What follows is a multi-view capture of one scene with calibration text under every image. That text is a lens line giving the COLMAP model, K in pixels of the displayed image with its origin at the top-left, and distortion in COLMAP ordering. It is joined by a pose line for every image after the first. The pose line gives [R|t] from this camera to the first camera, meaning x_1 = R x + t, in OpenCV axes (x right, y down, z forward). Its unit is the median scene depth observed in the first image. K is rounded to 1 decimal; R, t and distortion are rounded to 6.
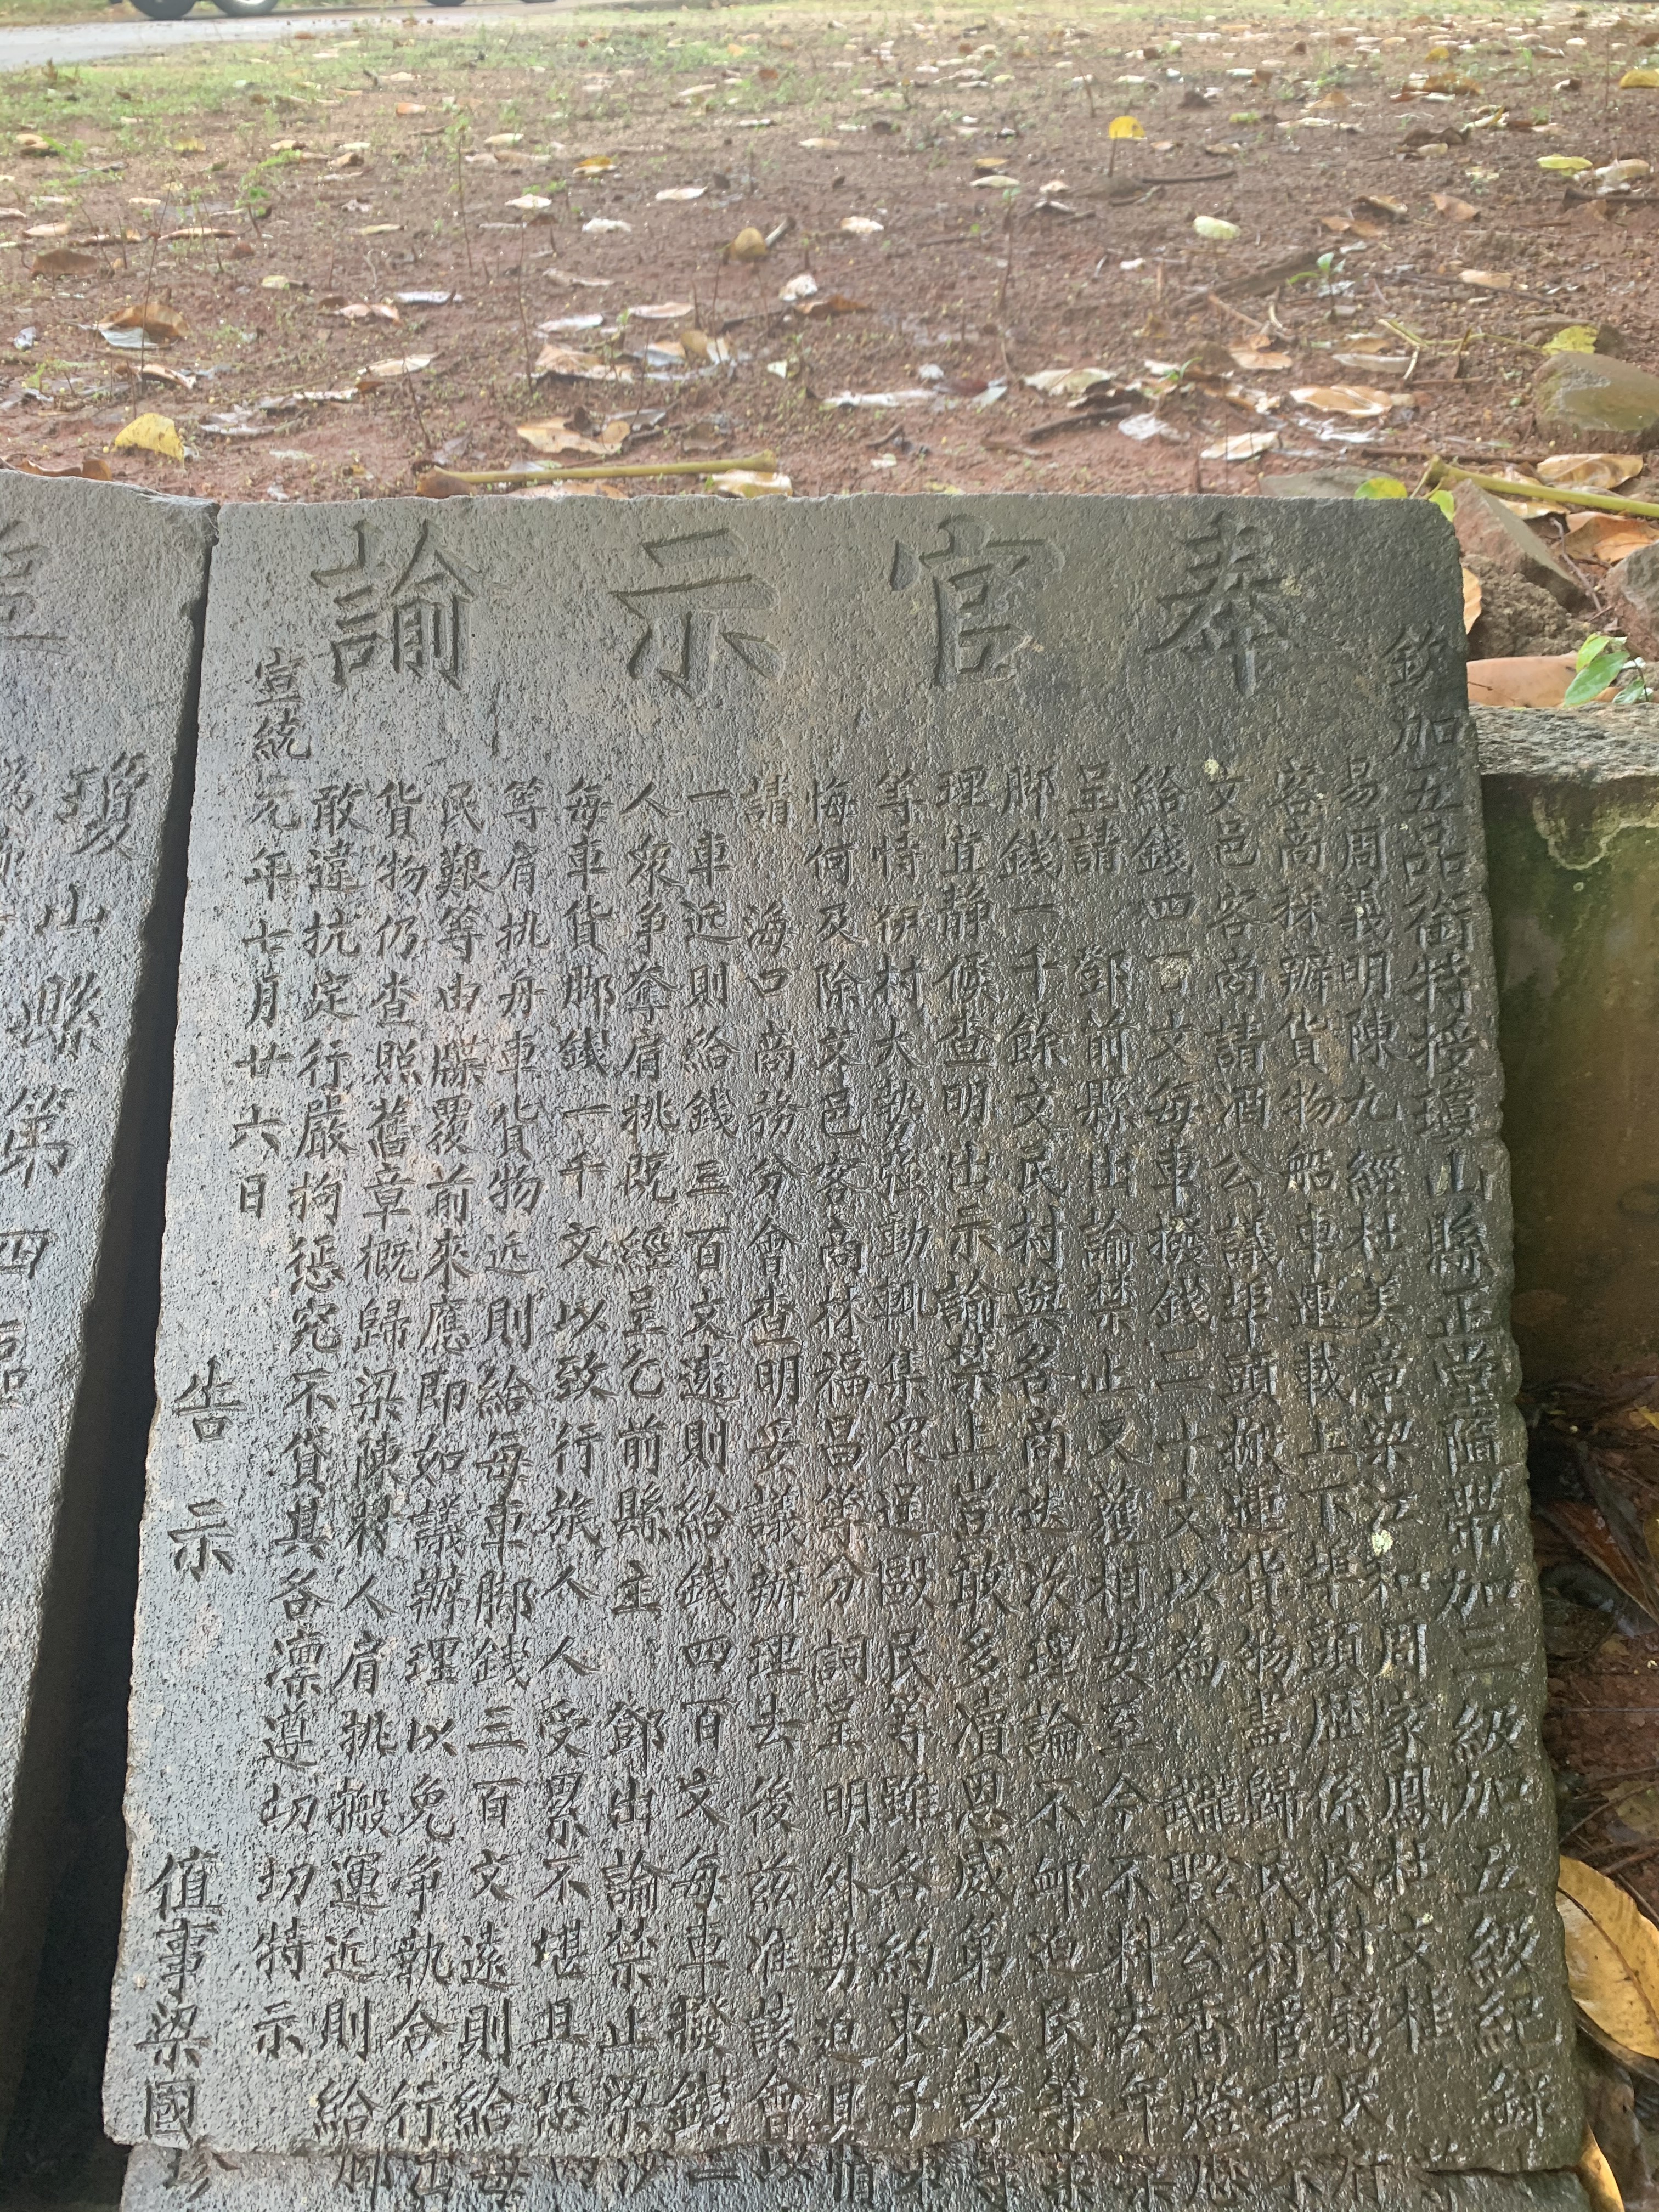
lens RADIAL K [[1669.5, 0, 829.8], [0, 1669.5, 1106.6], [0, 0, 1]] dist [0.010413, 0.010125]
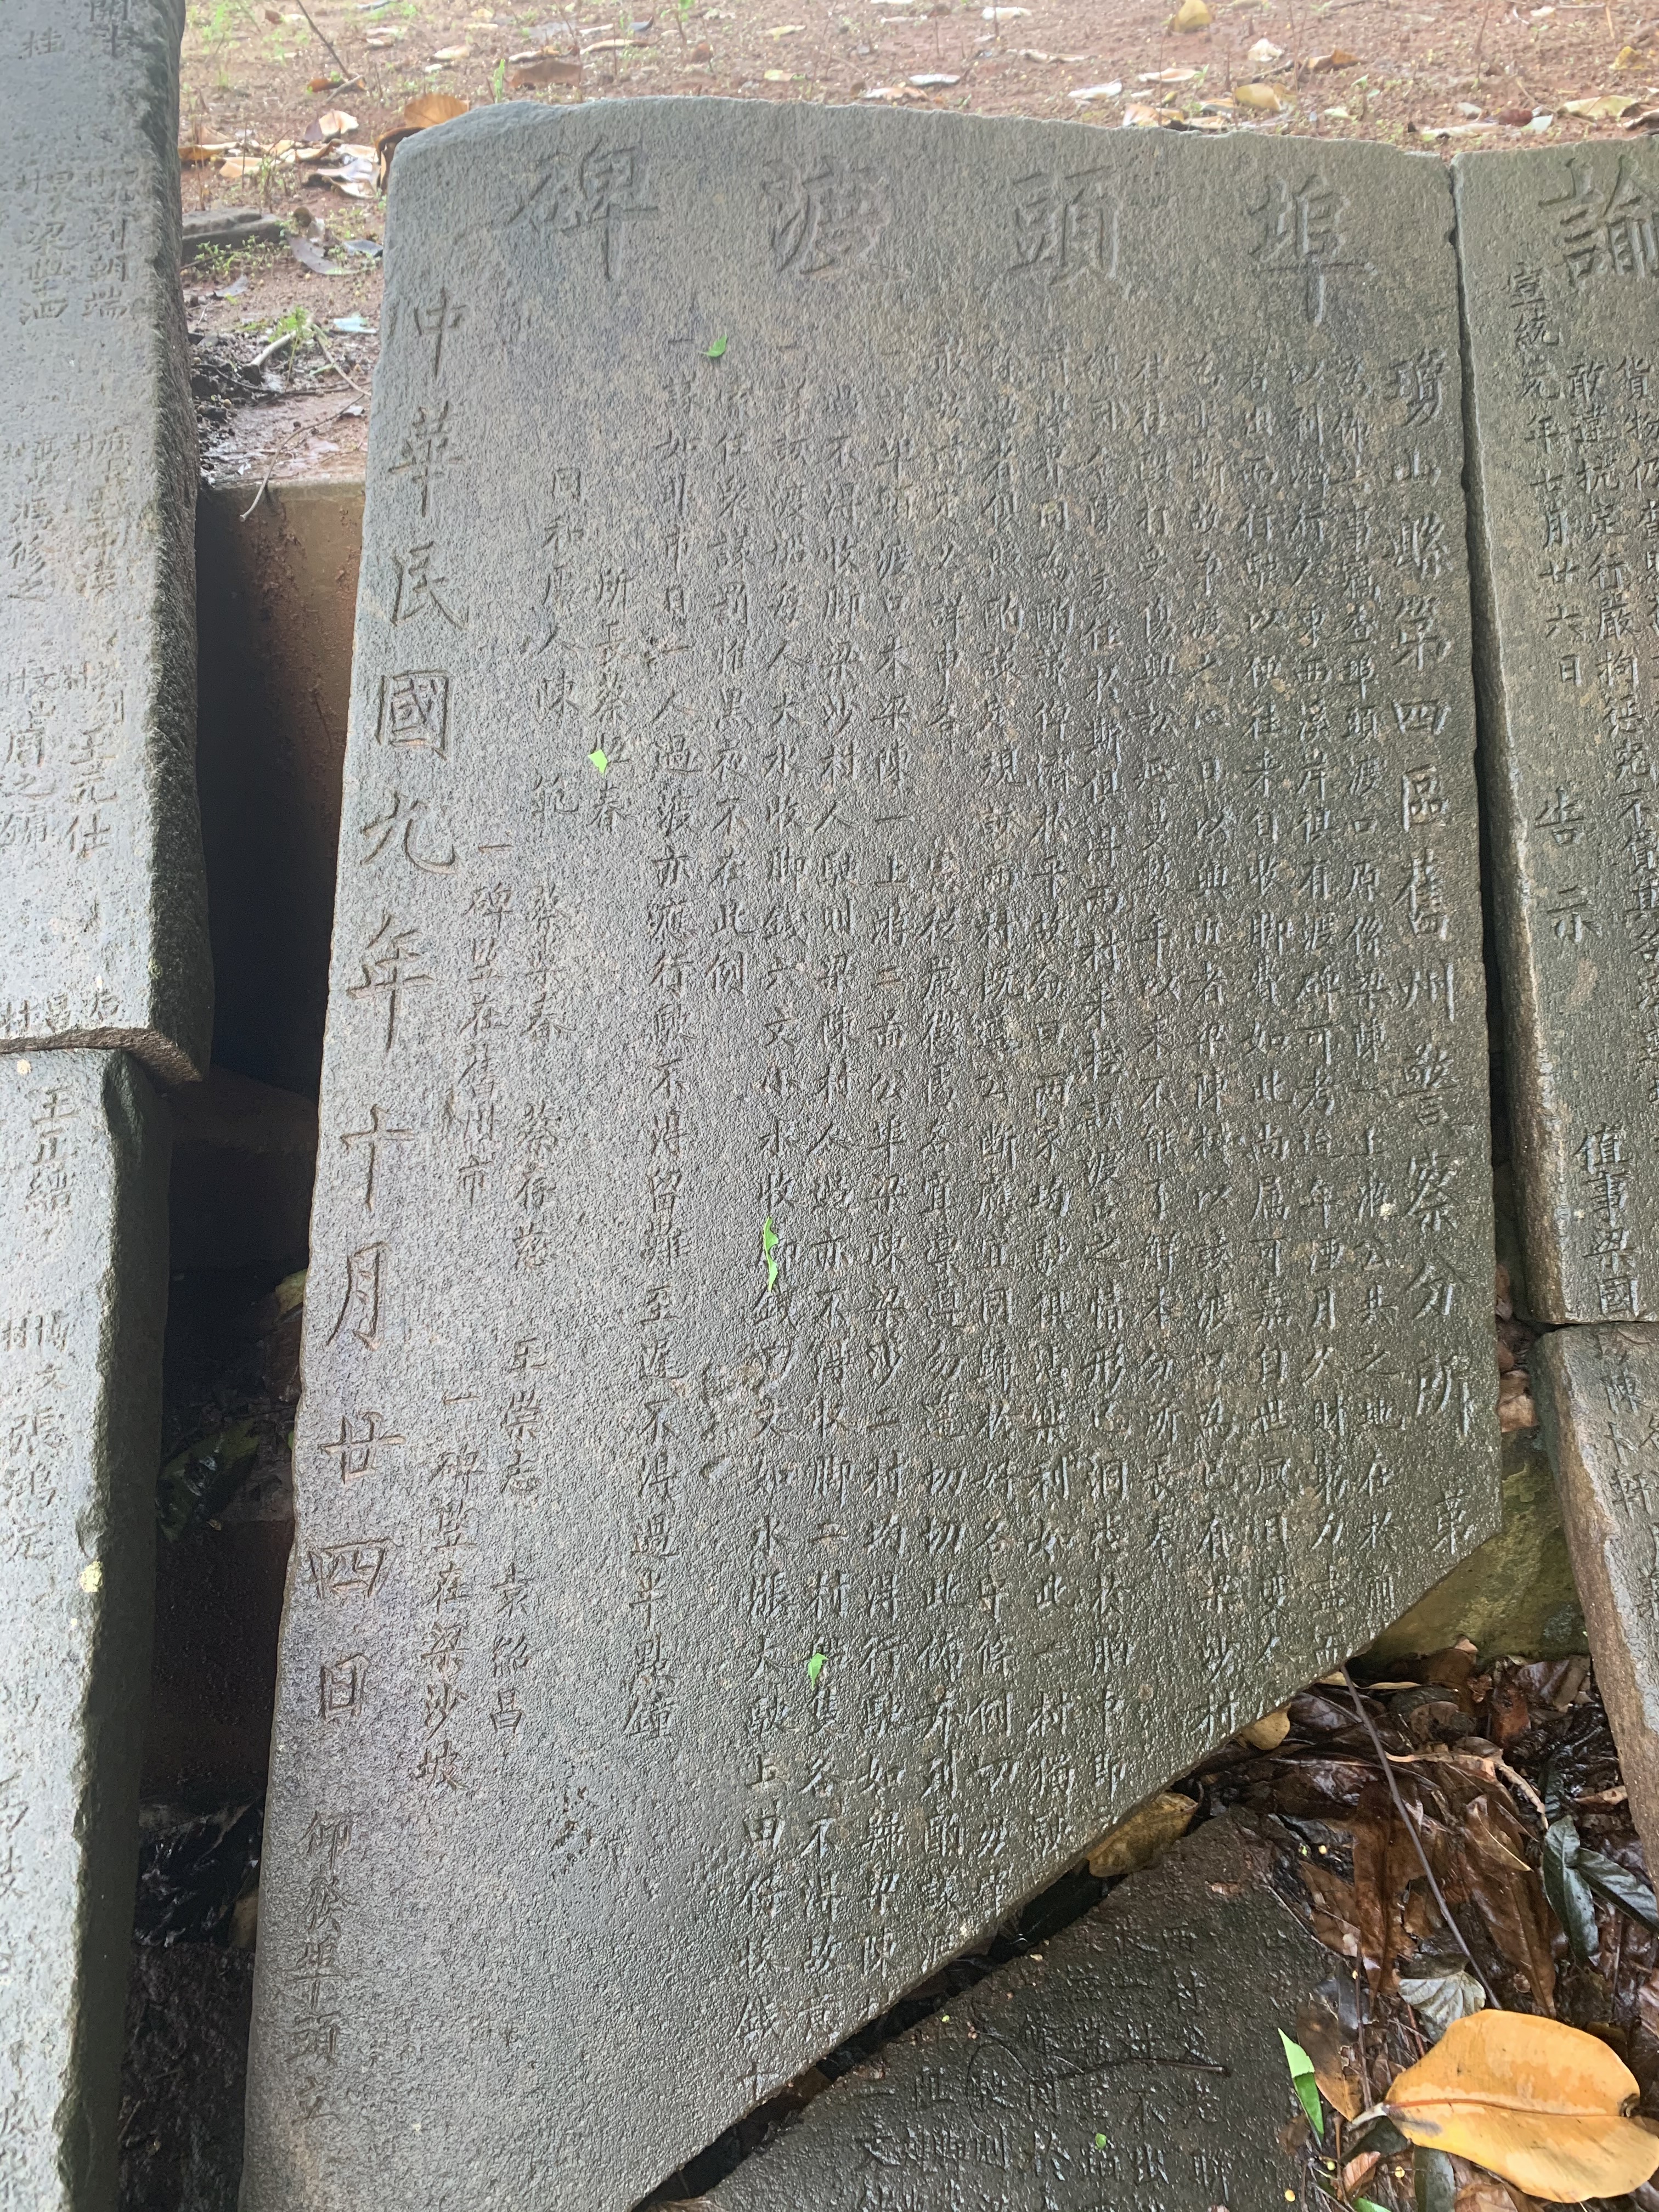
lens RADIAL K [[1669.5, 0, 828.8], [0, 1669.5, 1105.2], [0, 0, 1]] dist [0.010413, 0.010125]
pose [[0.995574, -0.073871, 0.058092, -1.006858], [0.069810, 0.995165, 0.069084, 0.258453], [-0.062914, -0.064723, 0.995918, -0.327442]]
